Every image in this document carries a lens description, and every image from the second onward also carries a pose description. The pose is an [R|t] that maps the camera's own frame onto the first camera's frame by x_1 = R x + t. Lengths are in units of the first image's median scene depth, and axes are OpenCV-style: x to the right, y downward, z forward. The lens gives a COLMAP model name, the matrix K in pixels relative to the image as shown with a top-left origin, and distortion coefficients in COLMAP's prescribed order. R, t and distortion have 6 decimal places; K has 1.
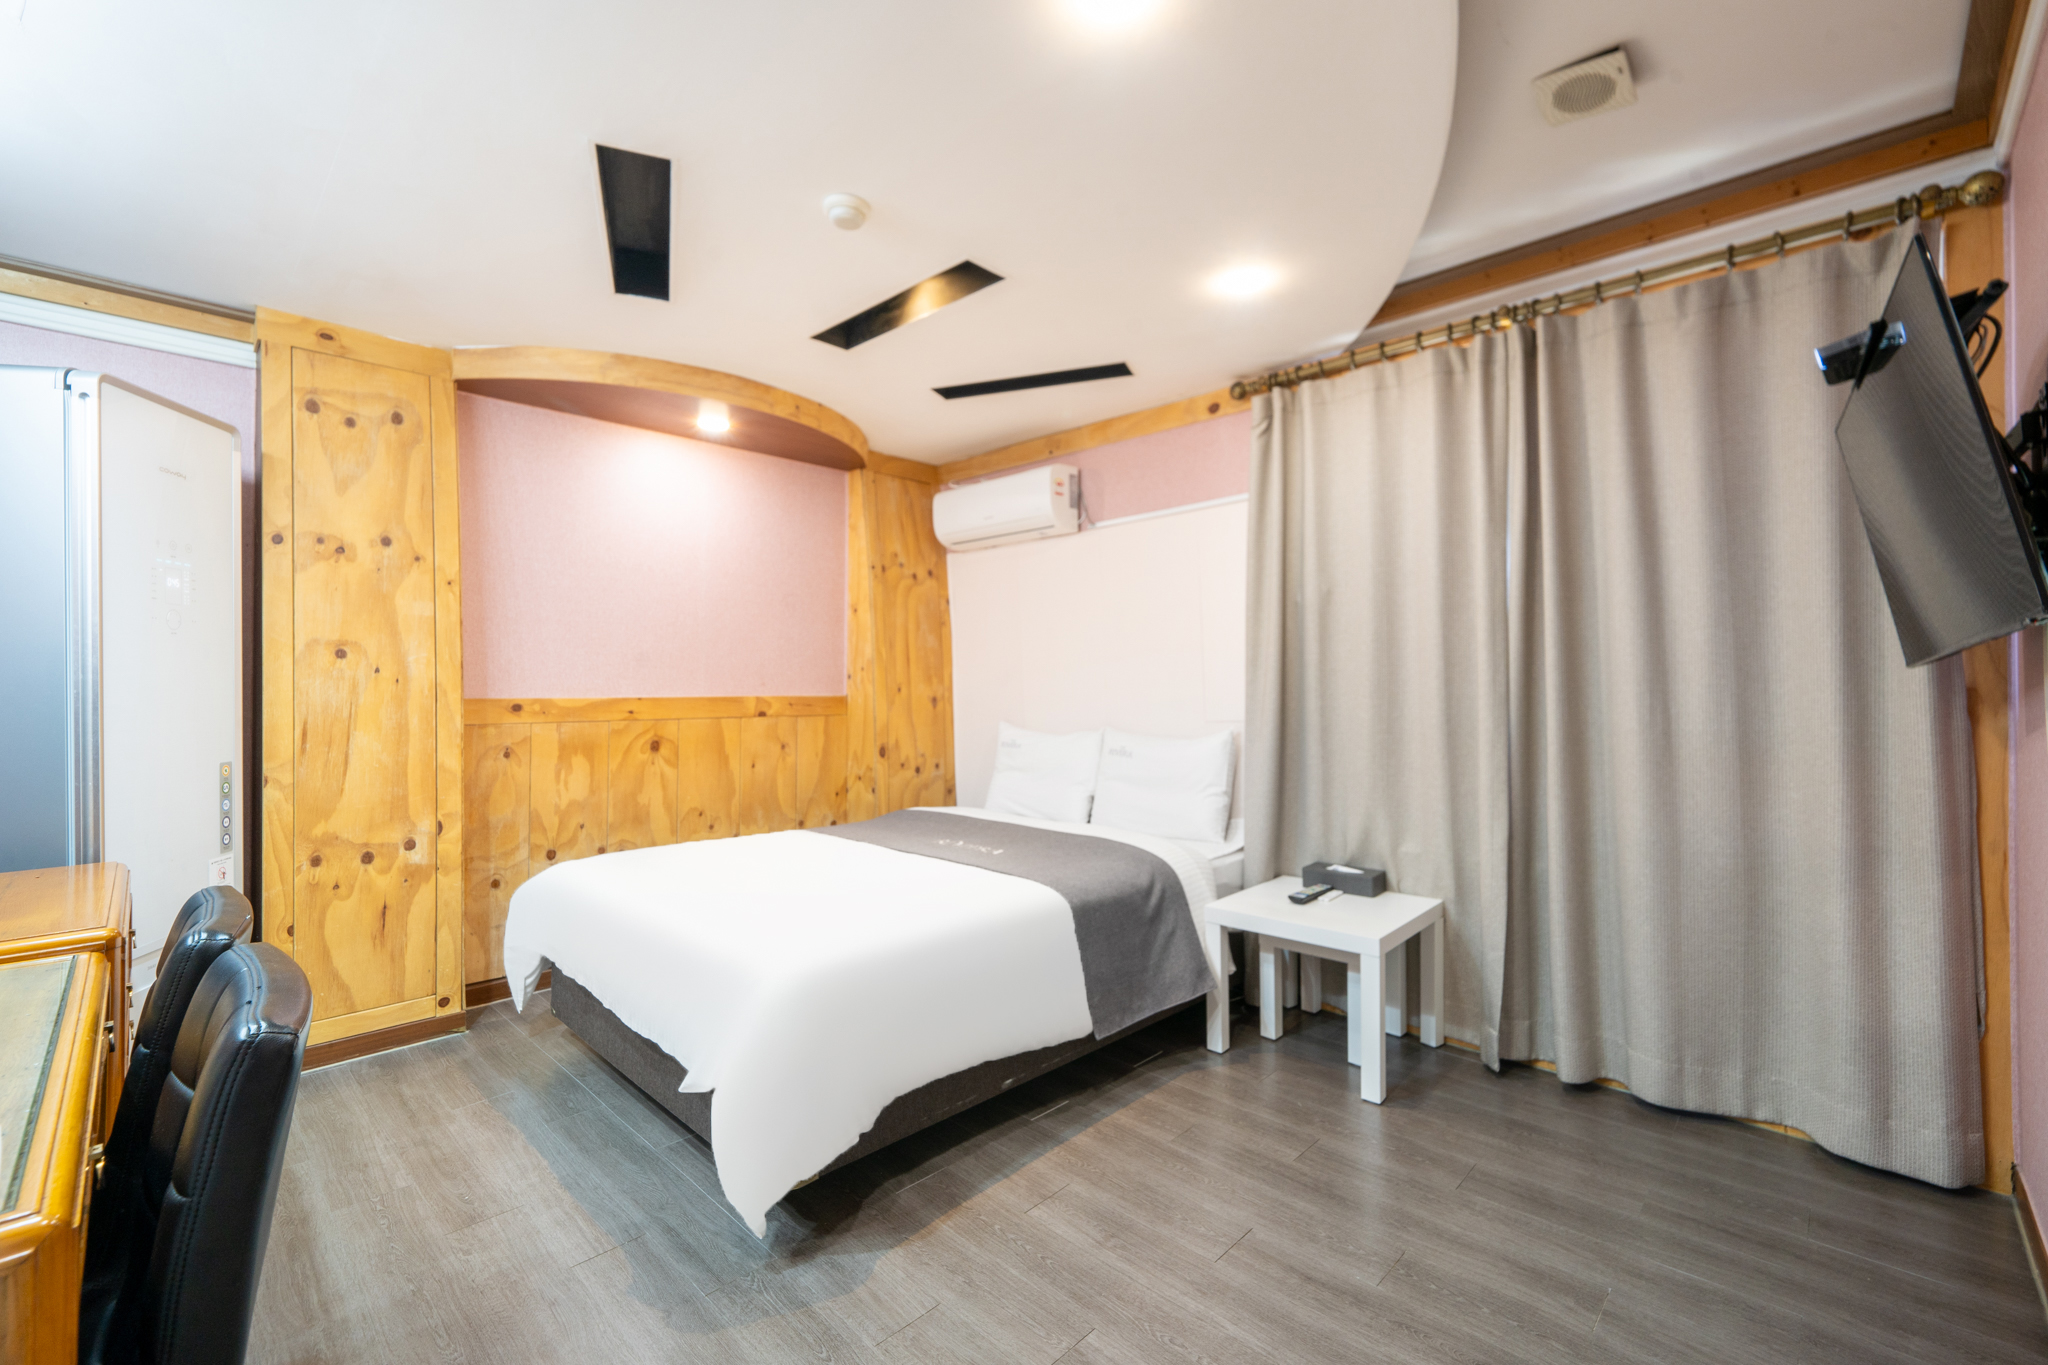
lens RADIAL K [[862.7, 0, 1036.3], [0, 862.7, 683.1], [0, 0, 1]] dist [0.003926, 0.000054]
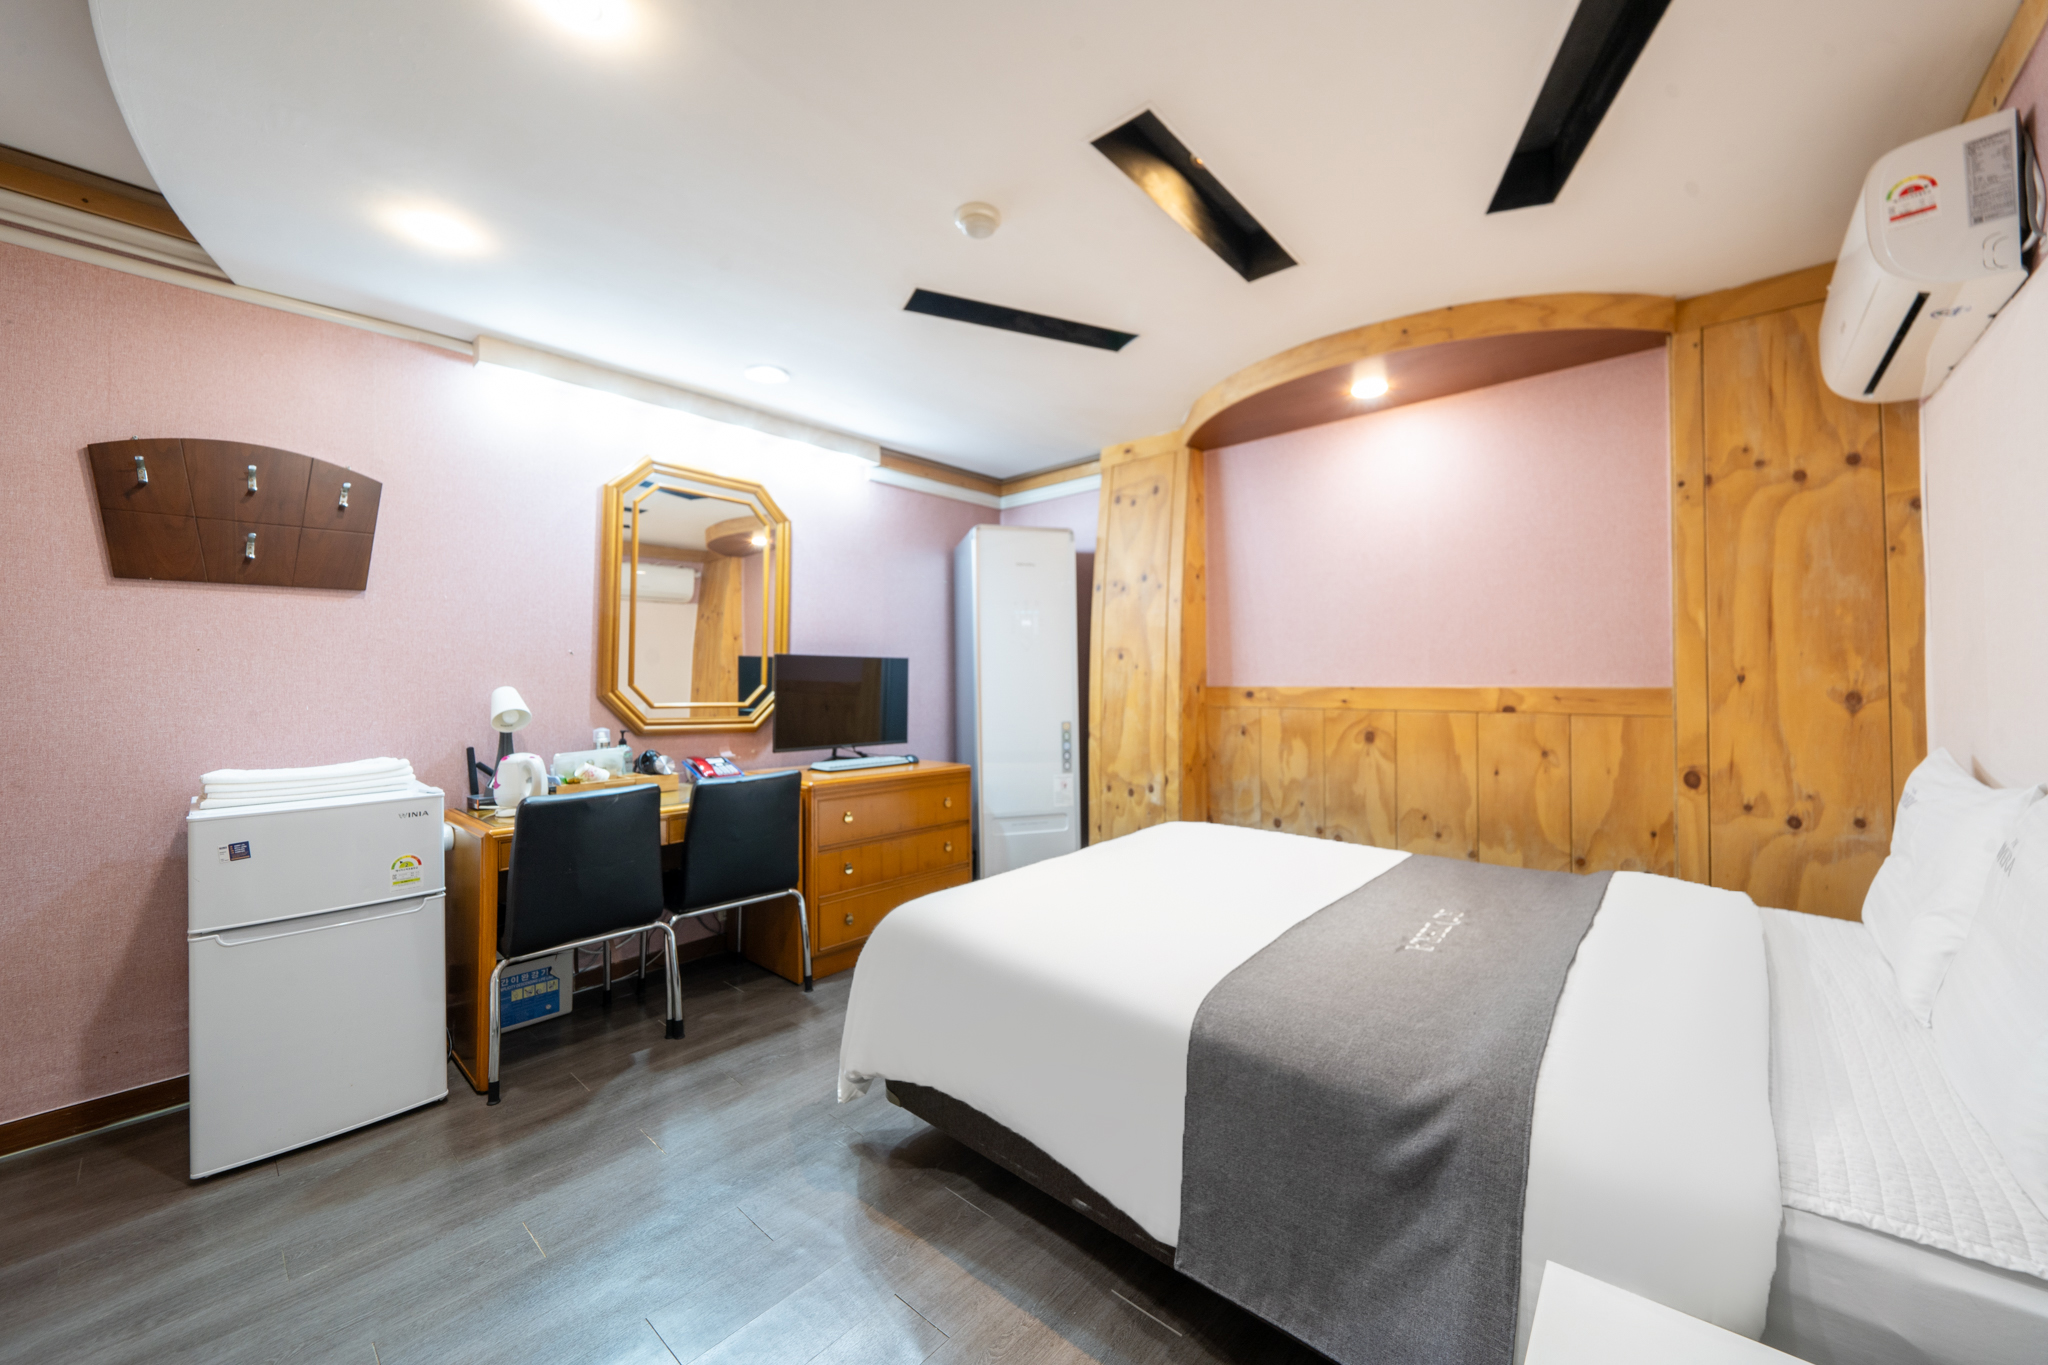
lens RADIAL K [[758.6, 0, 1042.4], [0, 758.6, 671.7], [0, 0, 1]] dist [-0.004228, -0.000147]
pose [[0.045631, -0.009675, -0.998912, 0.417042], [0.010841, 0.999899, -0.009189, 0.003443], [0.998900, -0.010410, 0.045731, 0.624423]]
